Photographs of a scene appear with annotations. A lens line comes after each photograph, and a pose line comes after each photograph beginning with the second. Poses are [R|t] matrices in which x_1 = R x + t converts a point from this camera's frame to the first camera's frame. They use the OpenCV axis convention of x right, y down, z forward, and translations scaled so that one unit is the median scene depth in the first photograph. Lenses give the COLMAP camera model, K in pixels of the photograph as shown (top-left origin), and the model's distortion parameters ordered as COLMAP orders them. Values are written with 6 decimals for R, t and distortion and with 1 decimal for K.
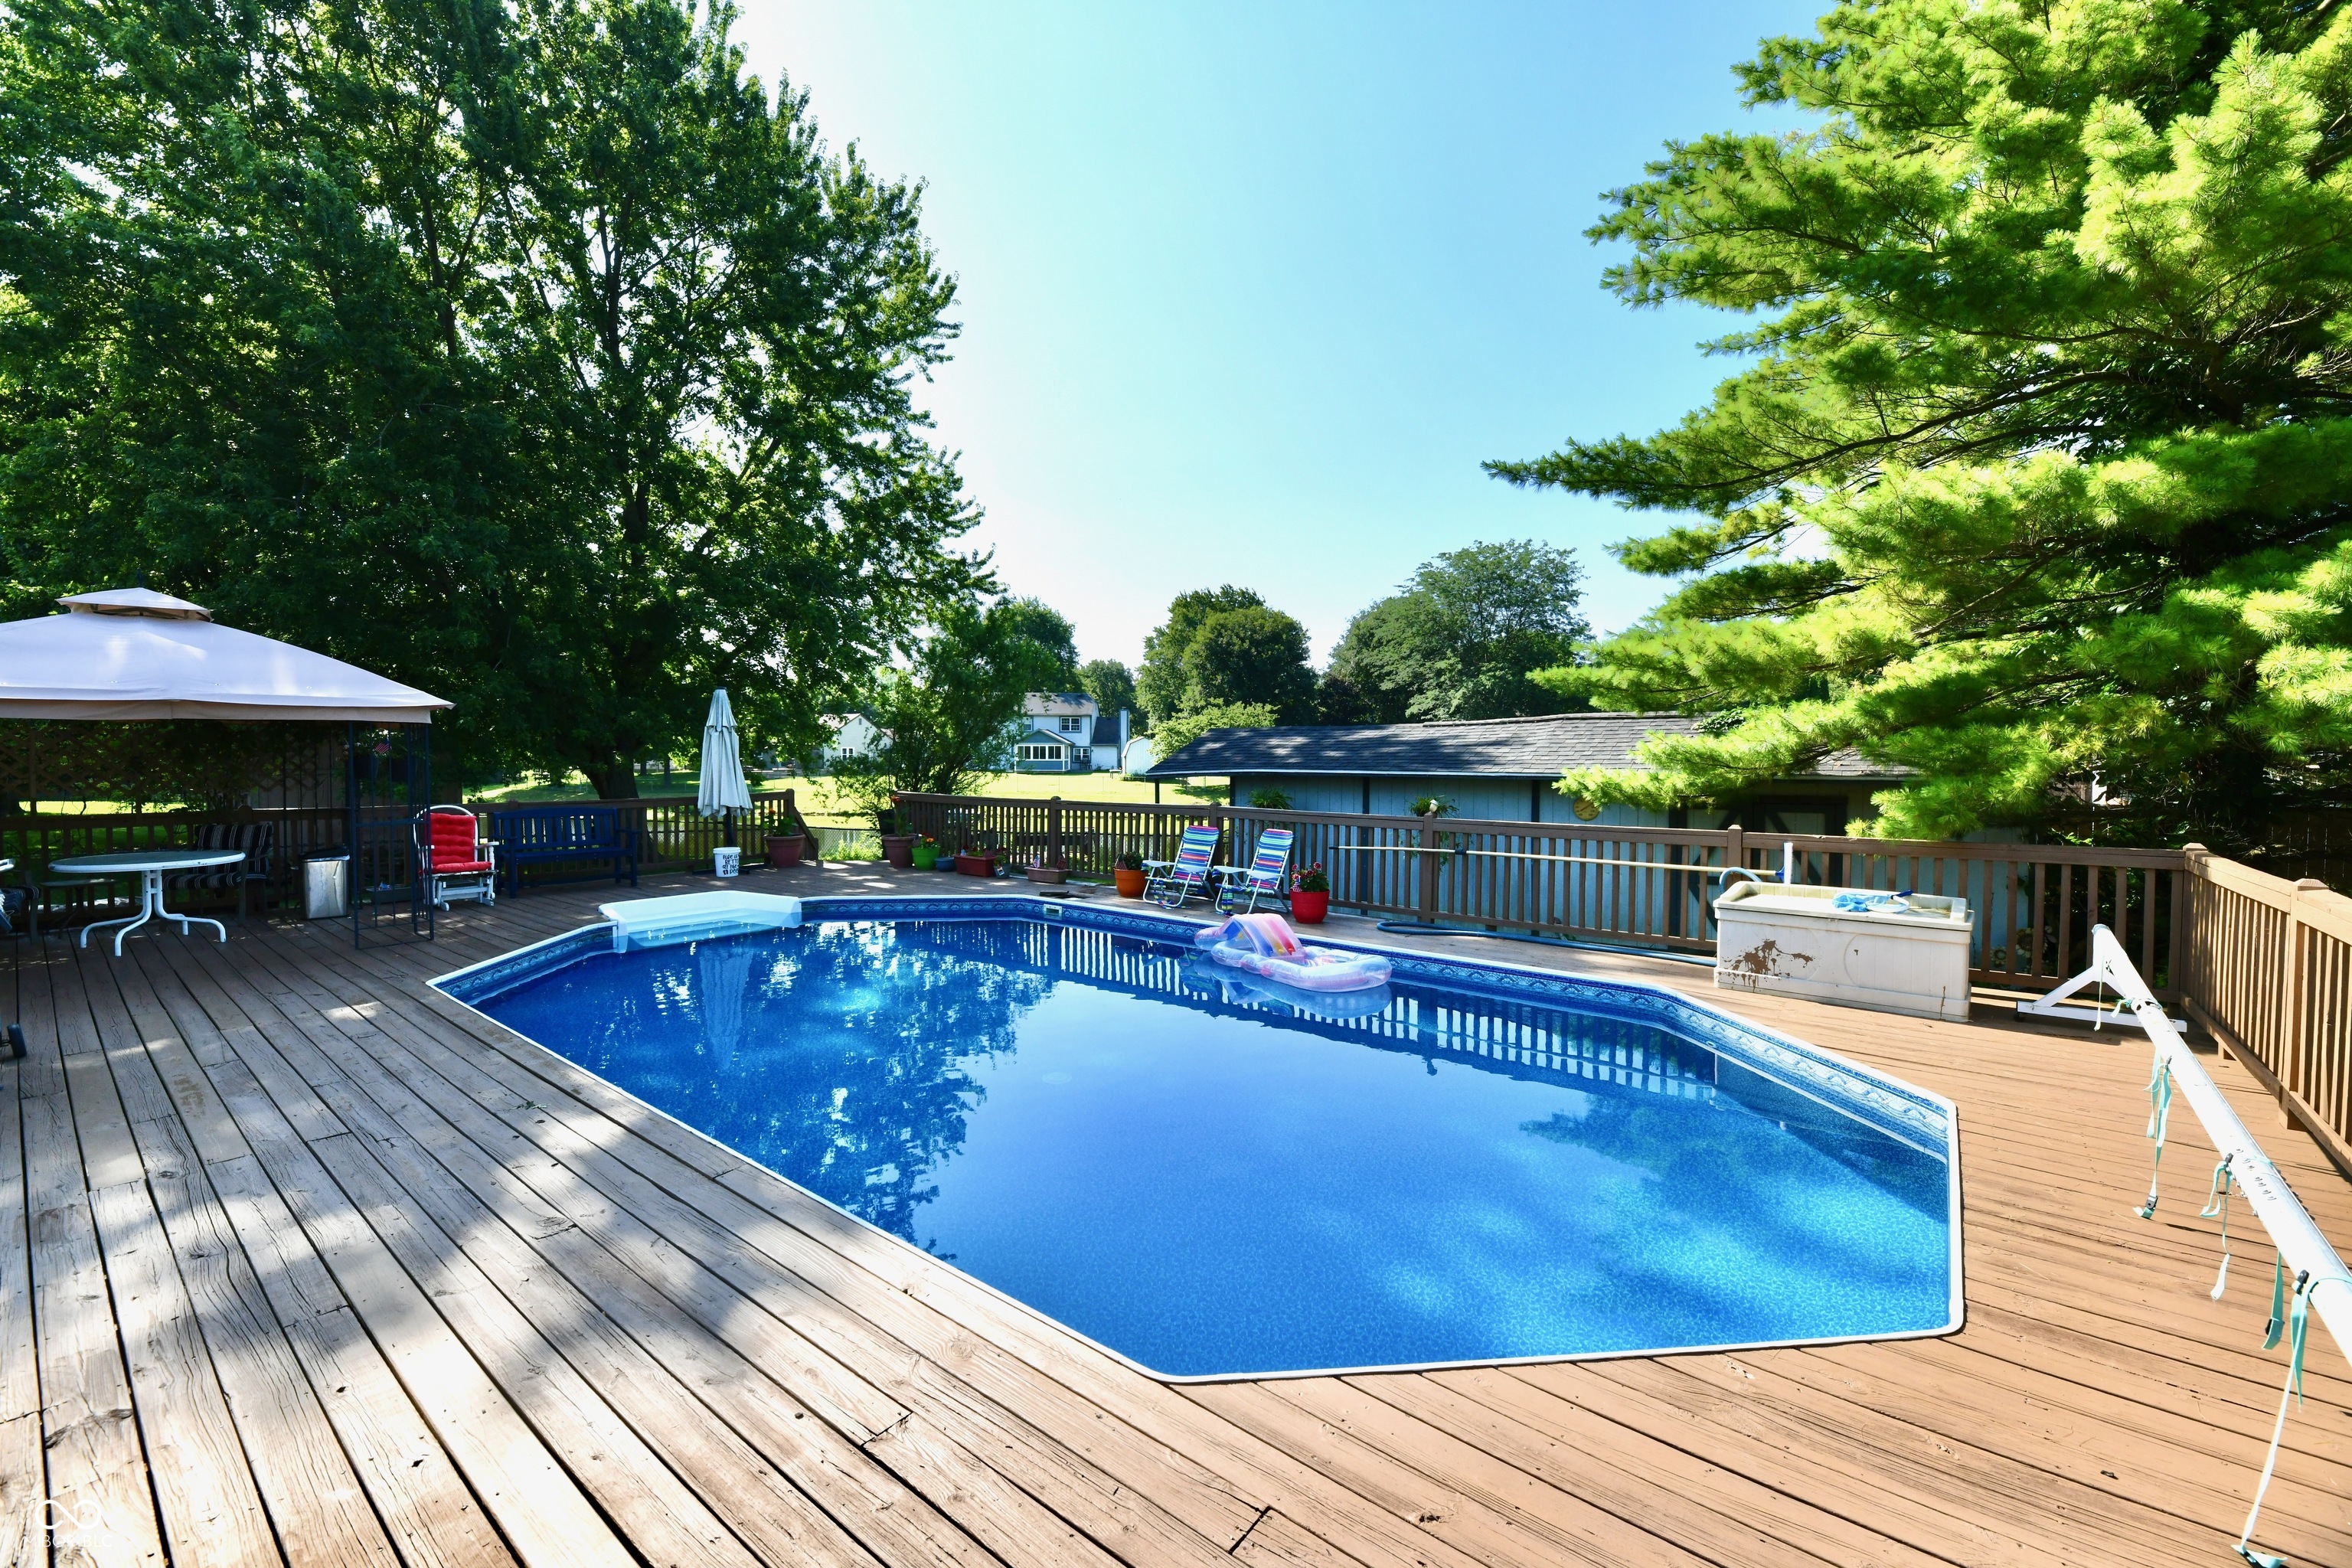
lens RADIAL K [[957.2, 0, 1202.9], [0, 957.2, 780.3], [0, 0, 1]] dist [0.000079, -0.003133]
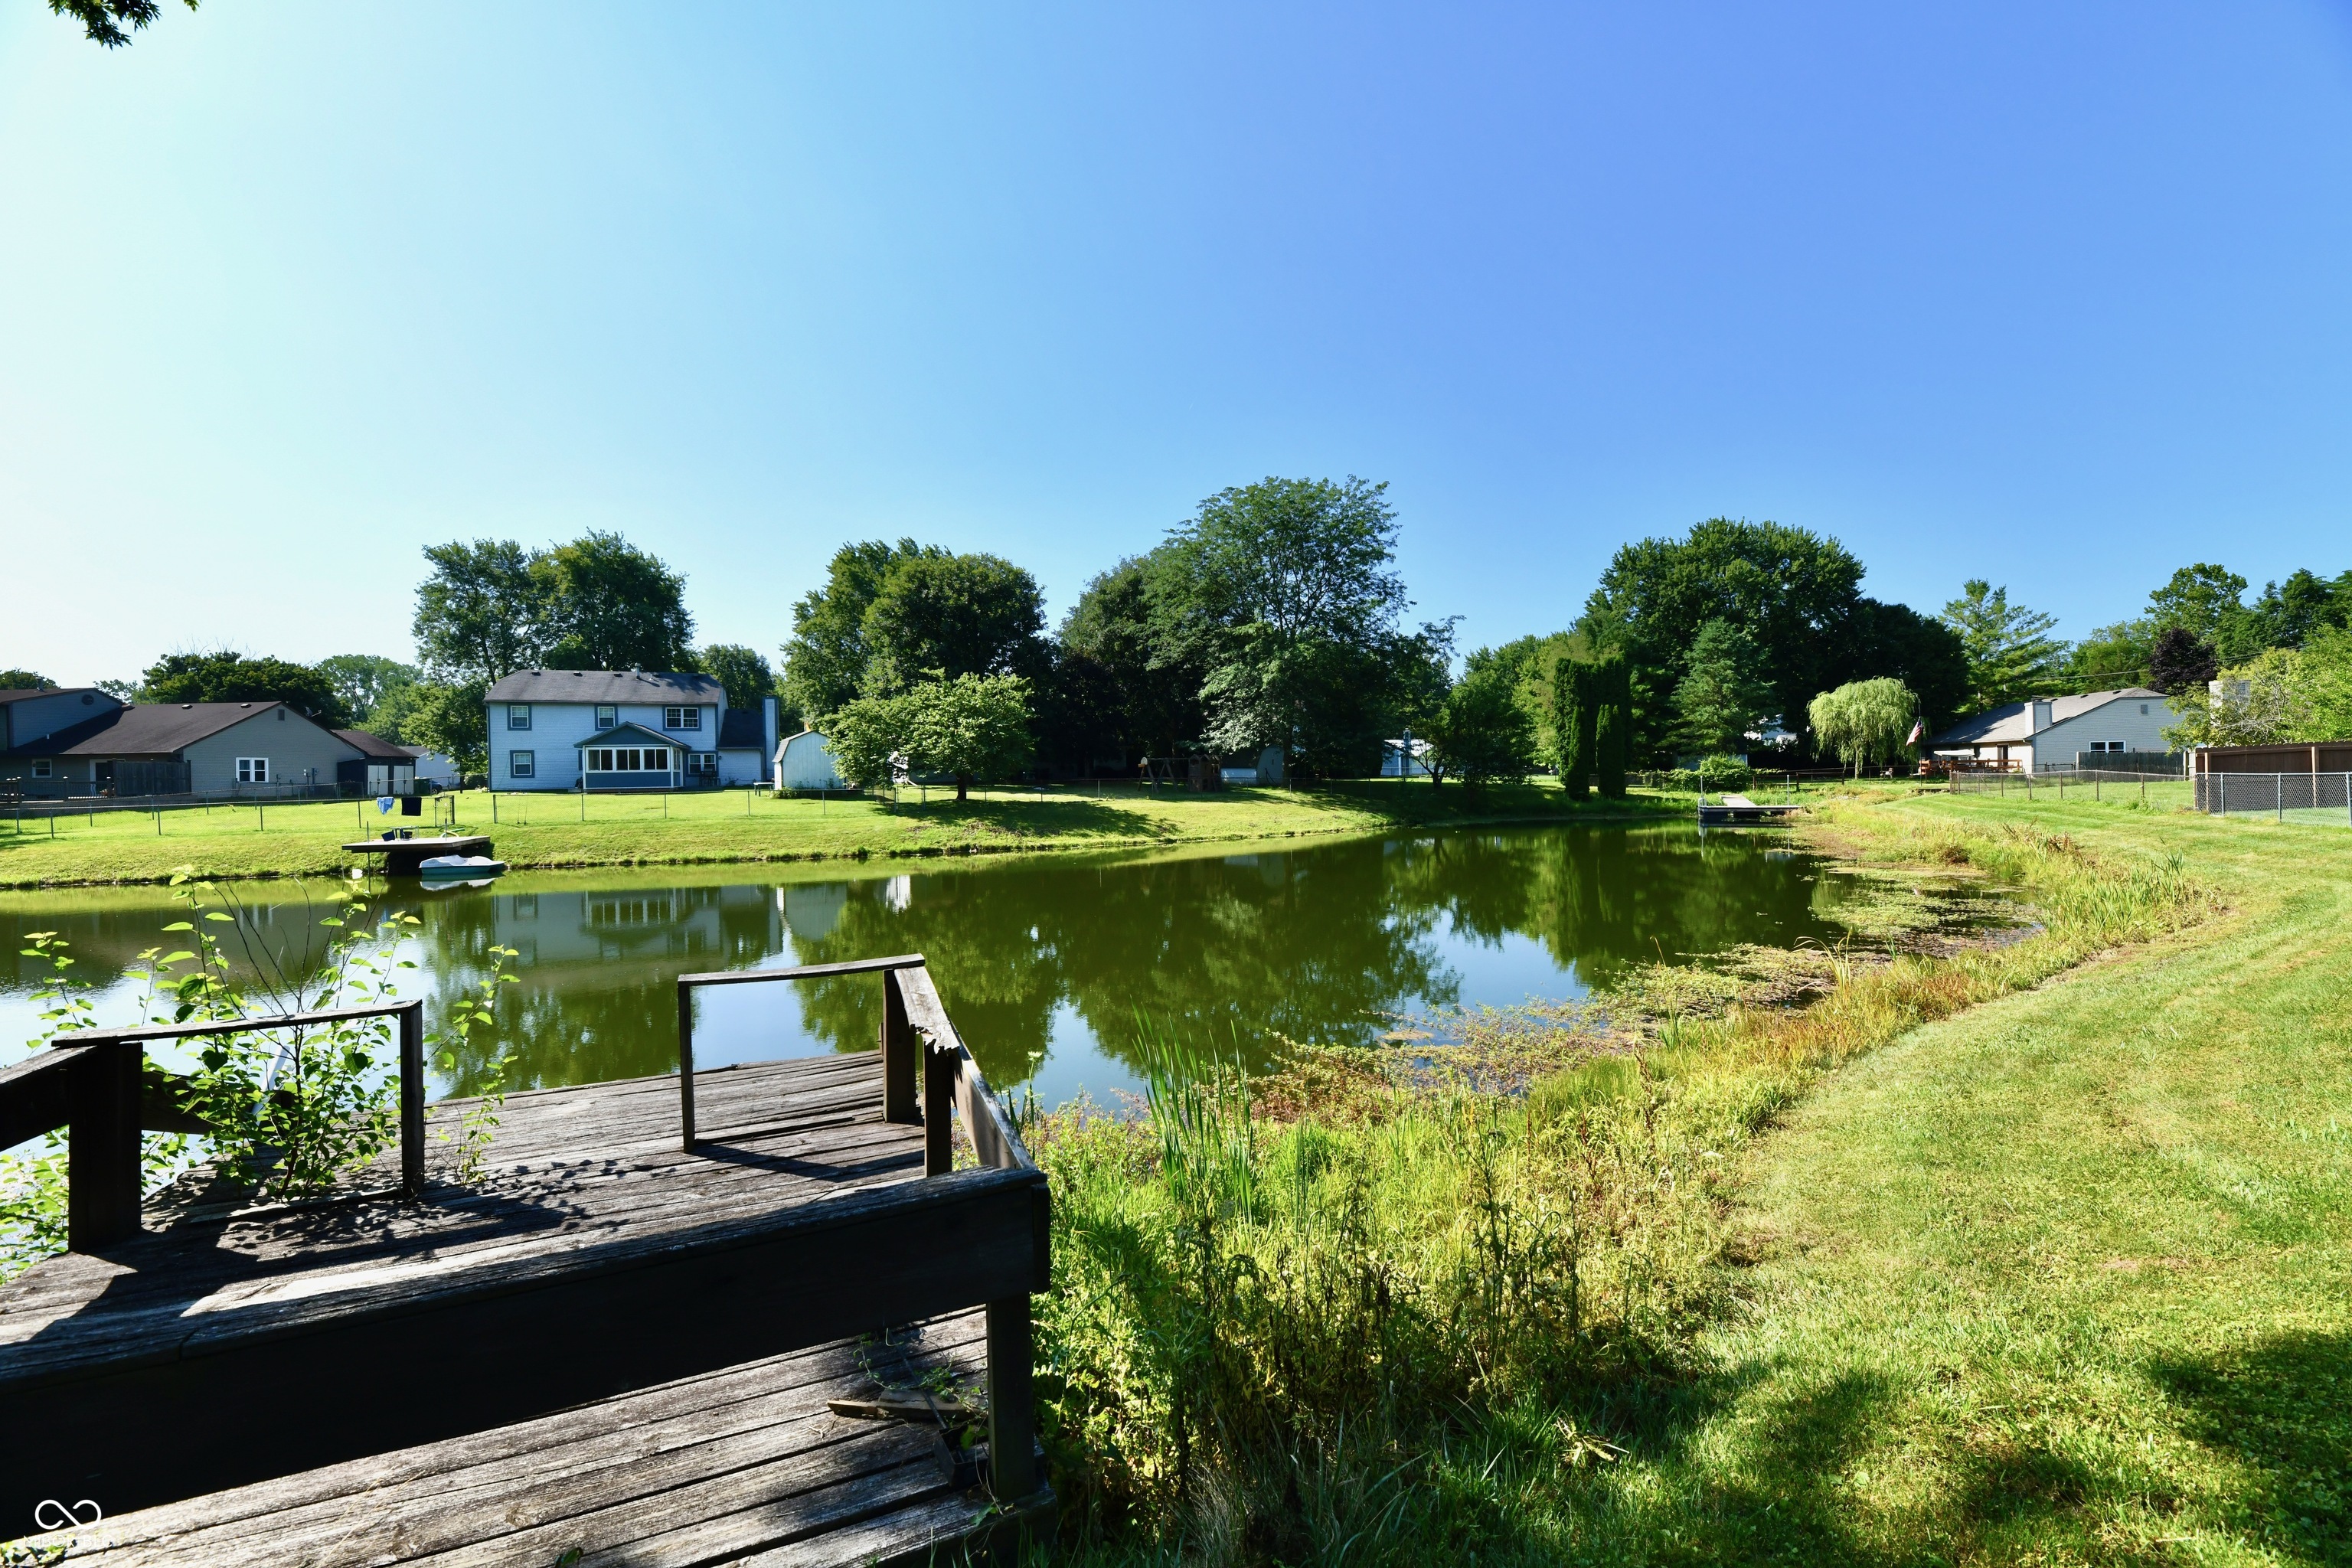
lens RADIAL K [[957.2, 0, 1202.9], [0, 957.2, 780.3], [0, 0, 1]] dist [0.000079, -0.003133]
pose [[0.934278, -0.020590, 0.355951, -0.039480], [0.028151, 0.999474, -0.016073, 0.005945], [-0.355433, 0.025037, 0.934366, 0.262015]]
